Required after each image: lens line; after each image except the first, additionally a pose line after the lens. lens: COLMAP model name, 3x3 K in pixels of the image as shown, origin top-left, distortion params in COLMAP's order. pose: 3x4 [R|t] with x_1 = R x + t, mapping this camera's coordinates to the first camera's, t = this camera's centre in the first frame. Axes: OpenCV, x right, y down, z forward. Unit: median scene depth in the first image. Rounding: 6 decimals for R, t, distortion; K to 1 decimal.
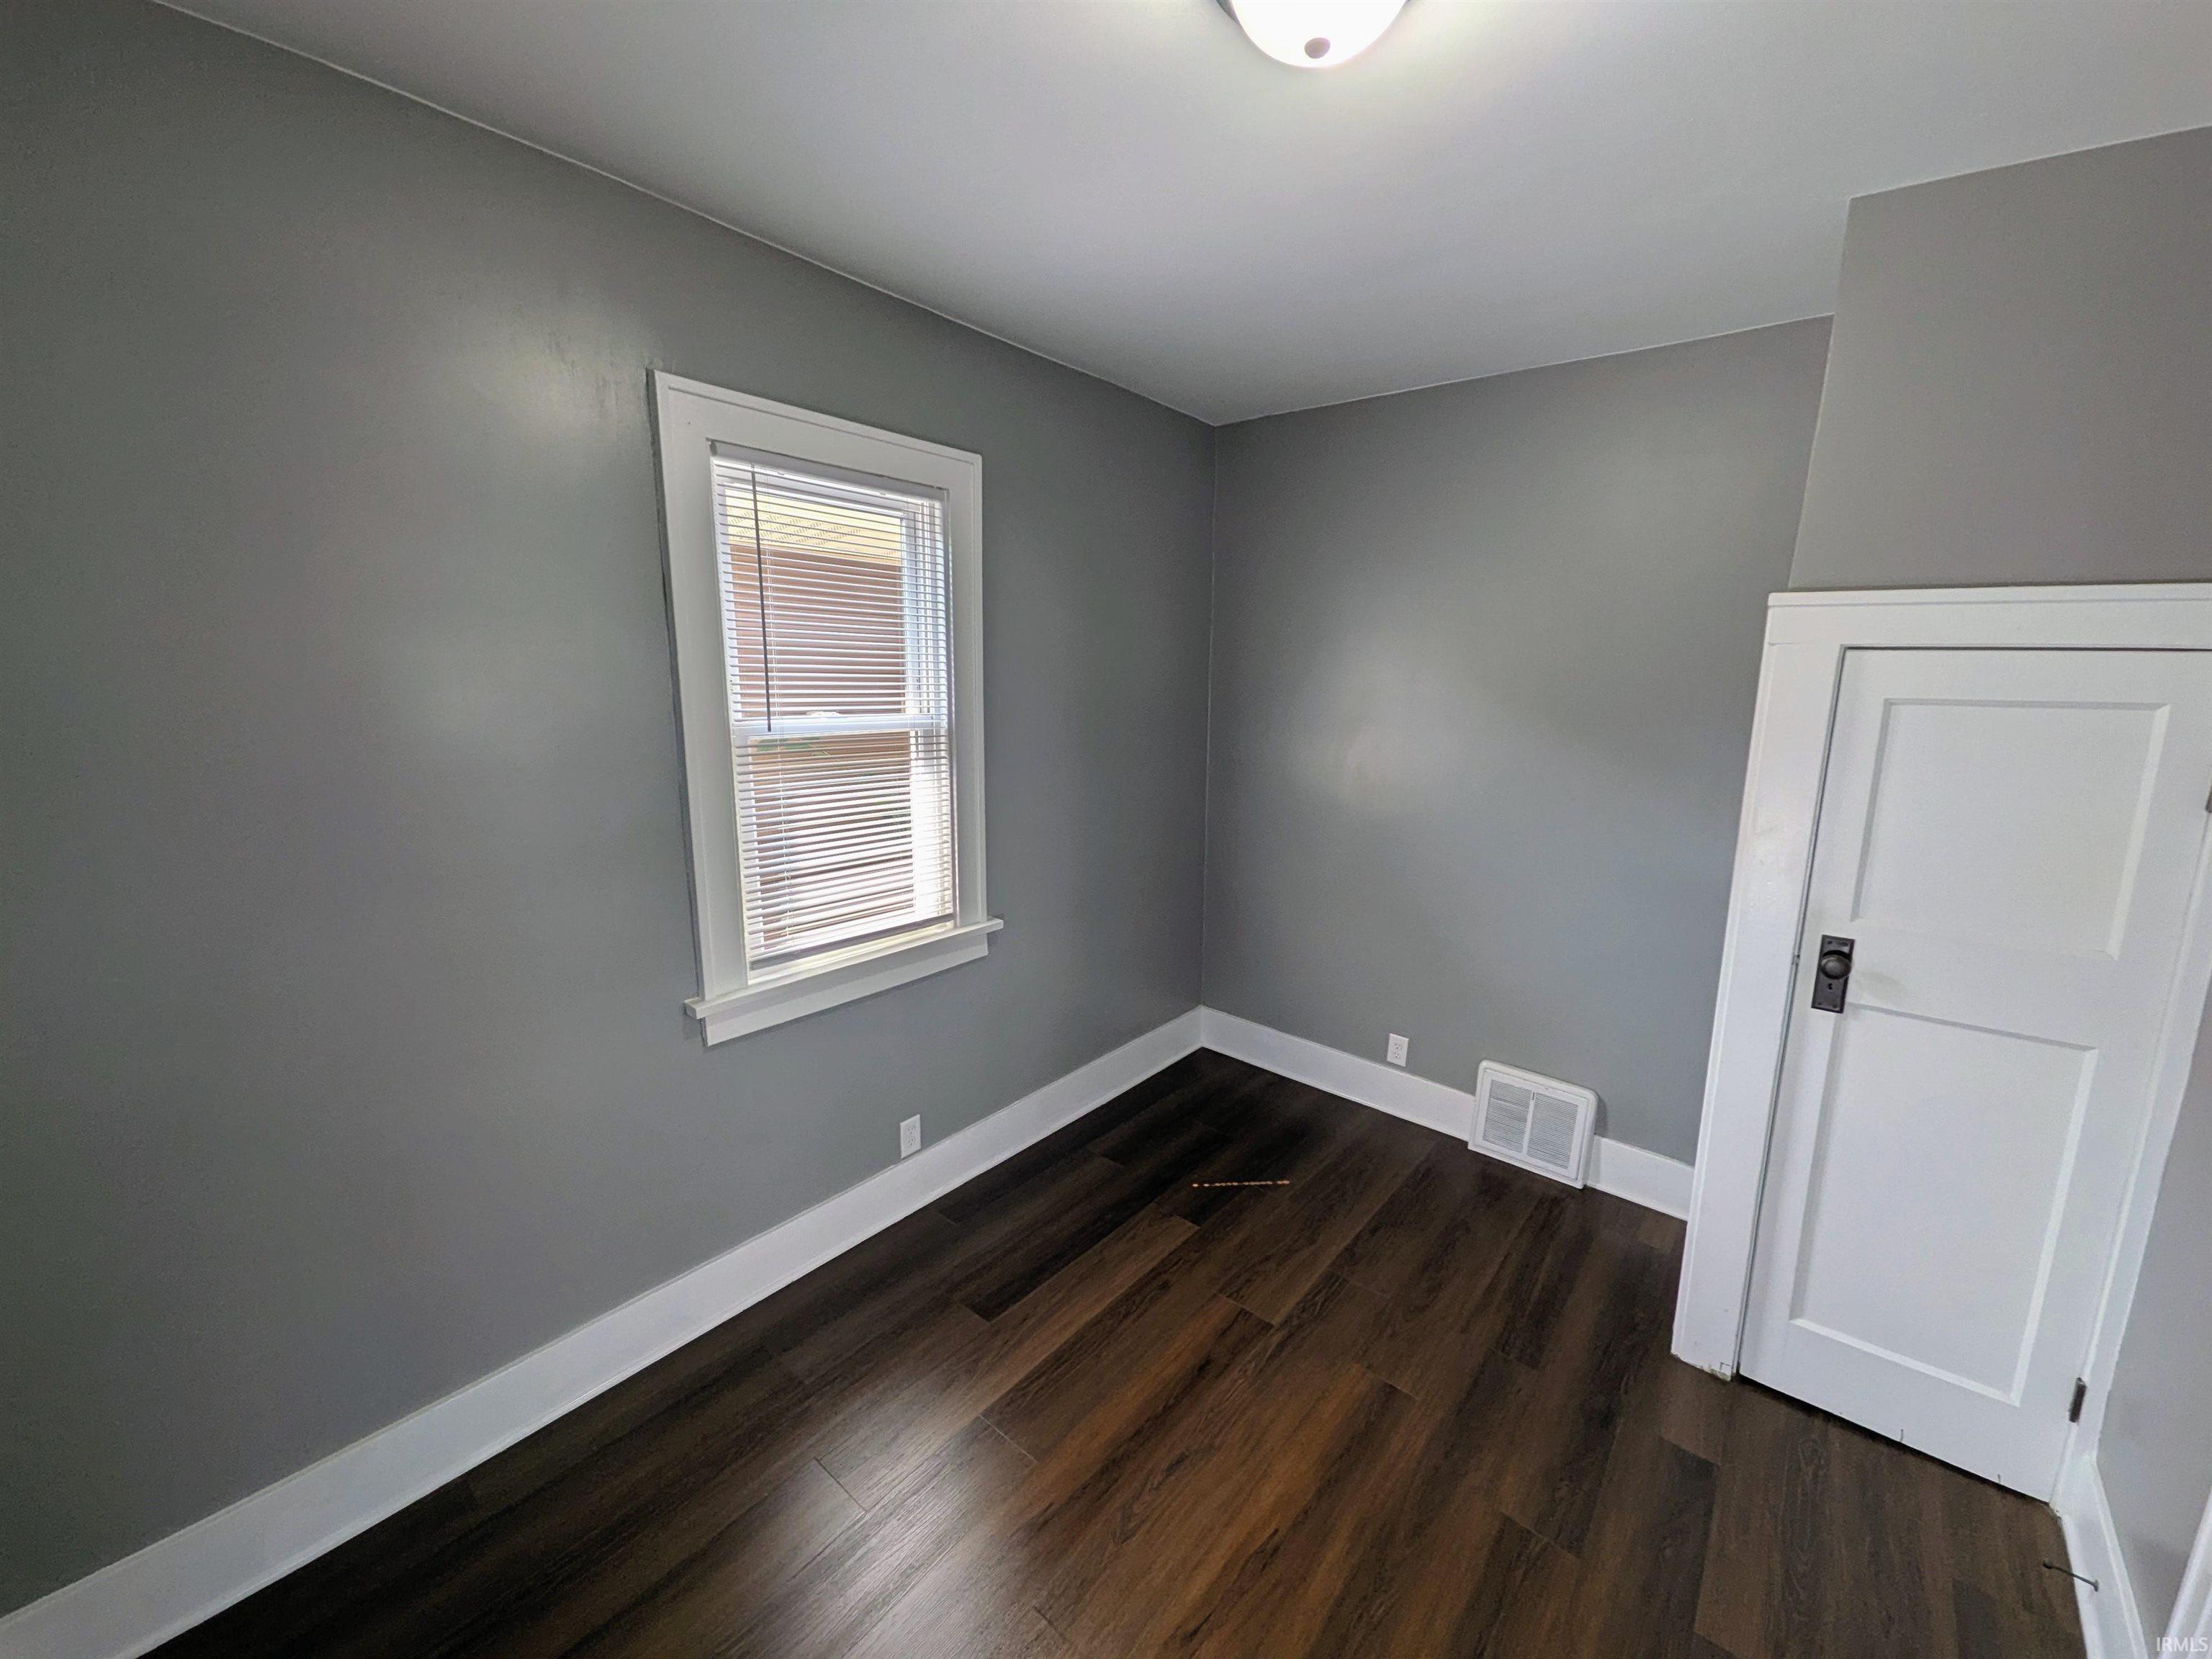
lens RADIAL K [[875.5, 0, 1117.3], [0, 875.5, 829.5], [0, 0, 1]] dist [0.003060, 0.000089]
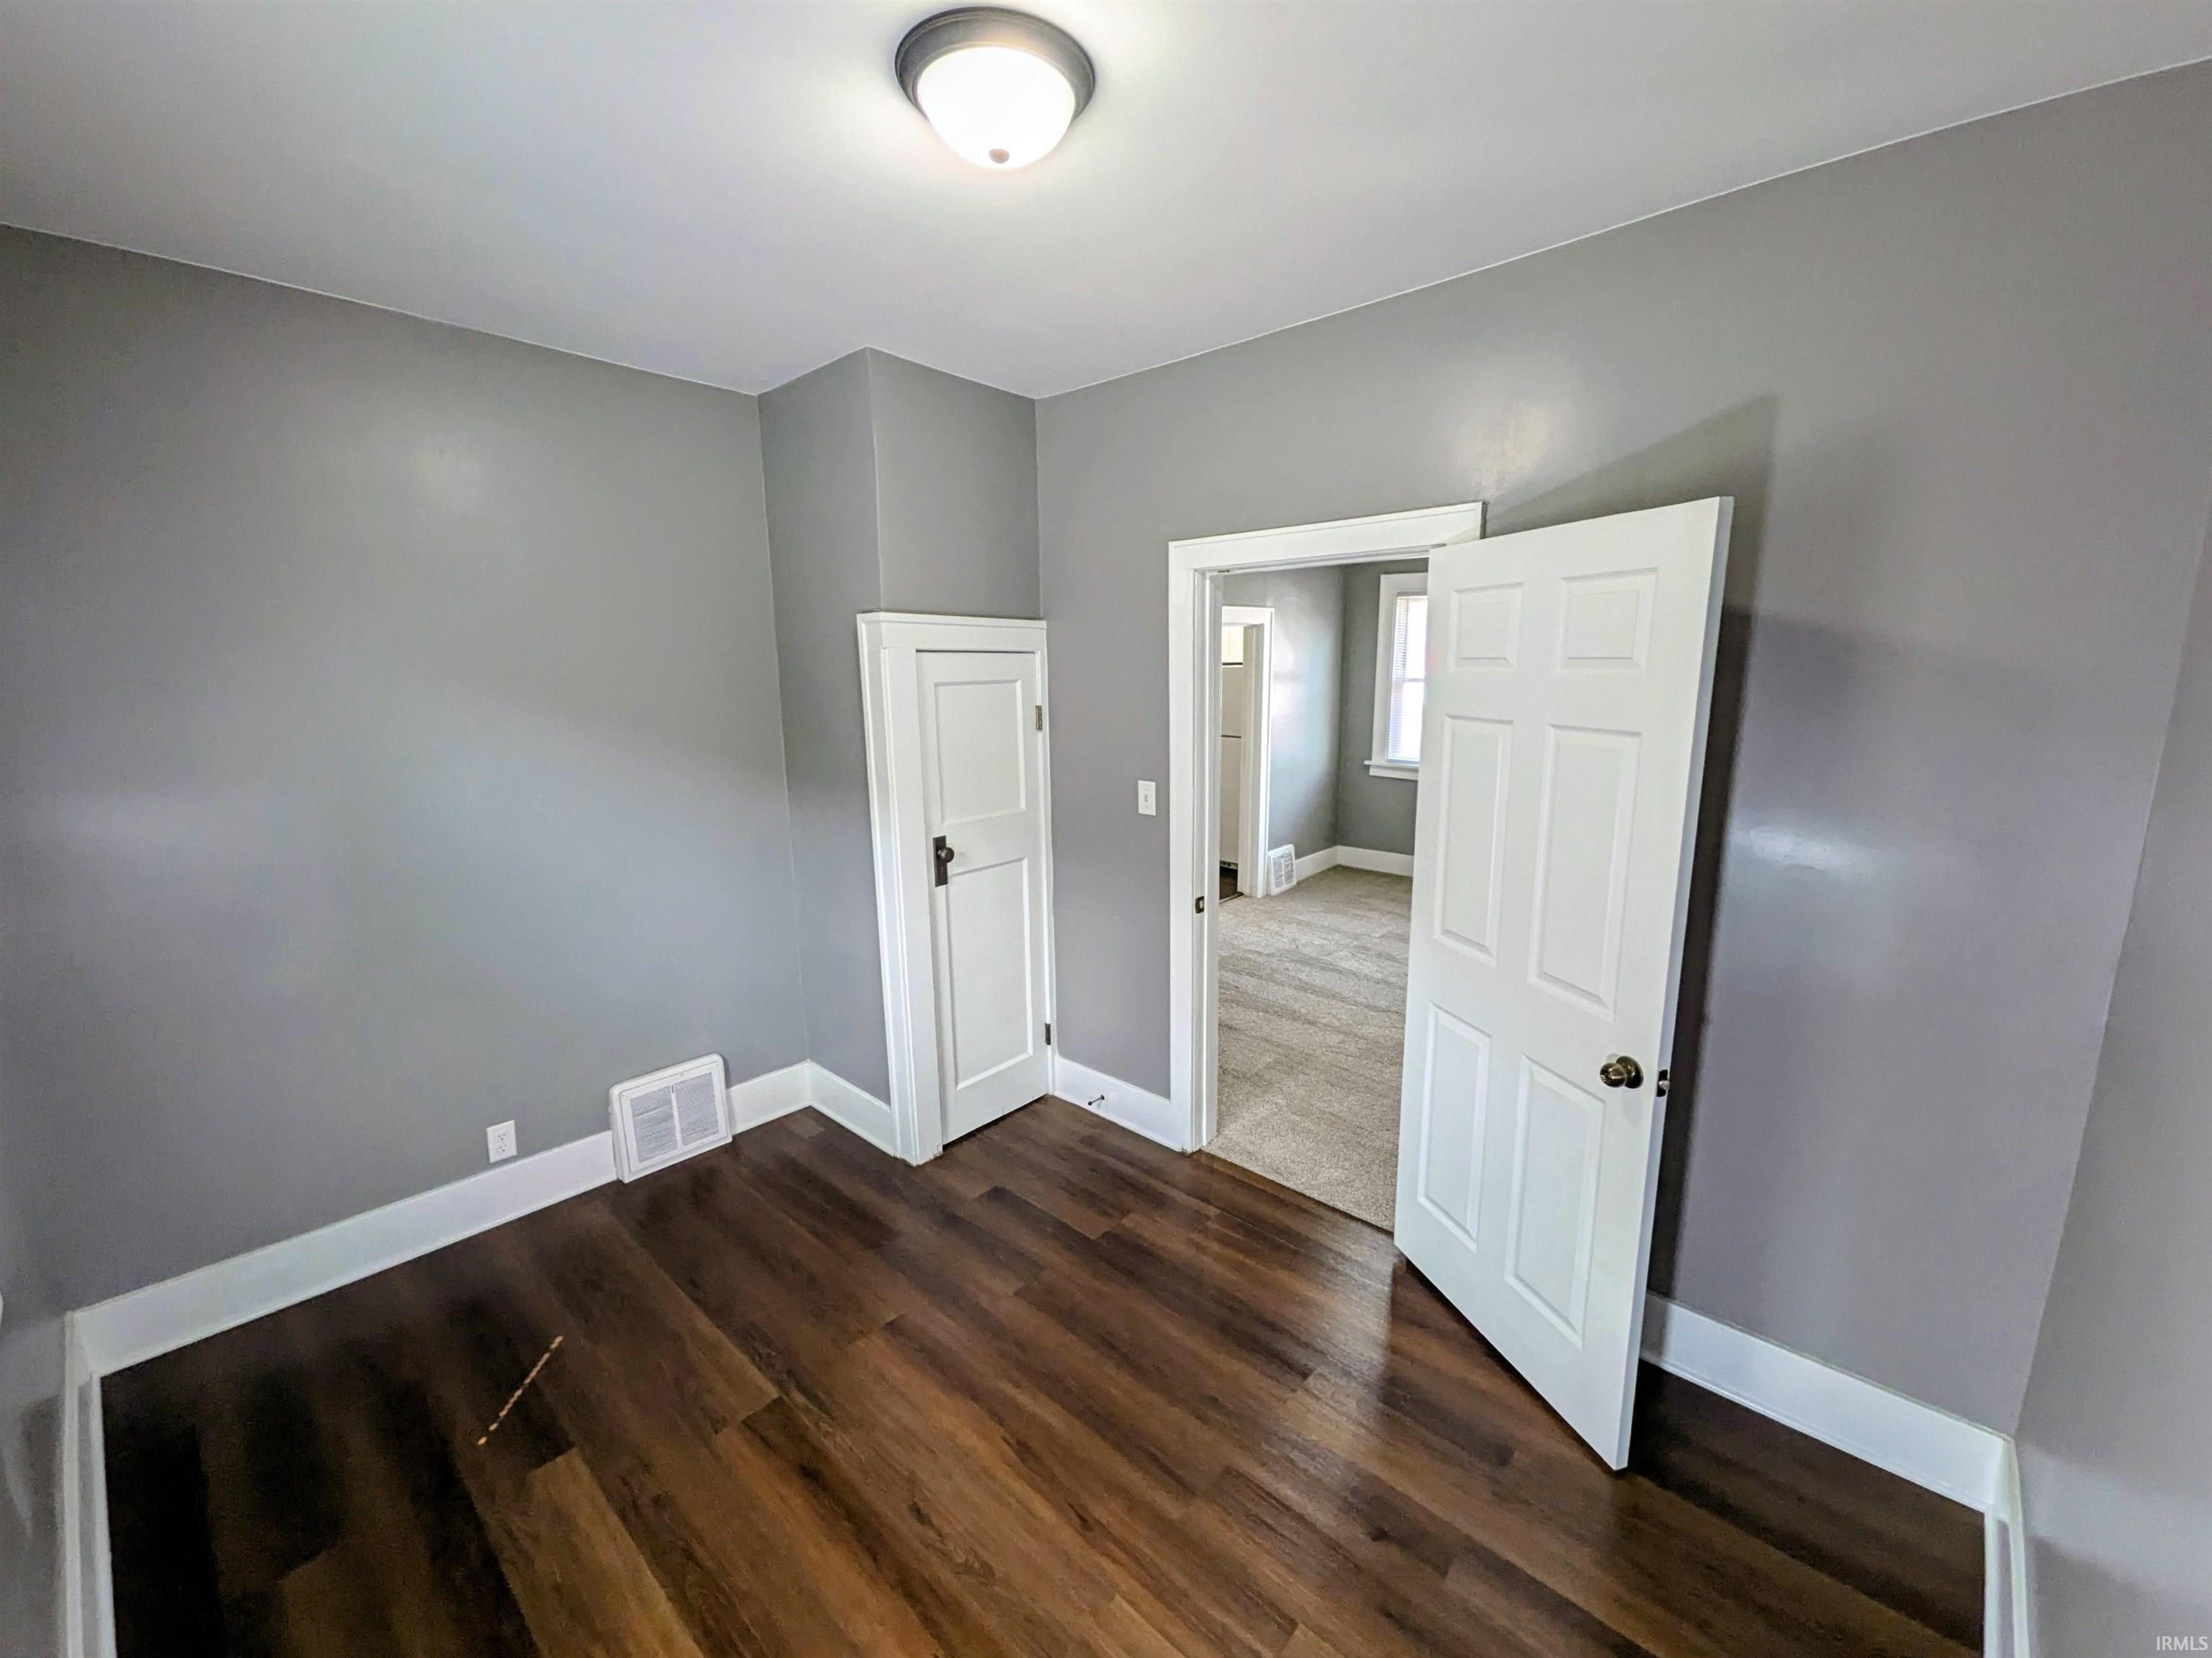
lens RADIAL K [[875.4, 0, 1114.1], [0, 875.4, 828.2], [0, 0, 1]] dist [0.003060, 0.000089]
pose [[0.050458, -0.202470, 0.977988, -0.541666], [0.192855, 0.962780, 0.189372, -0.101353], [-0.979929, 0.179054, 0.087628, 0.448270]]
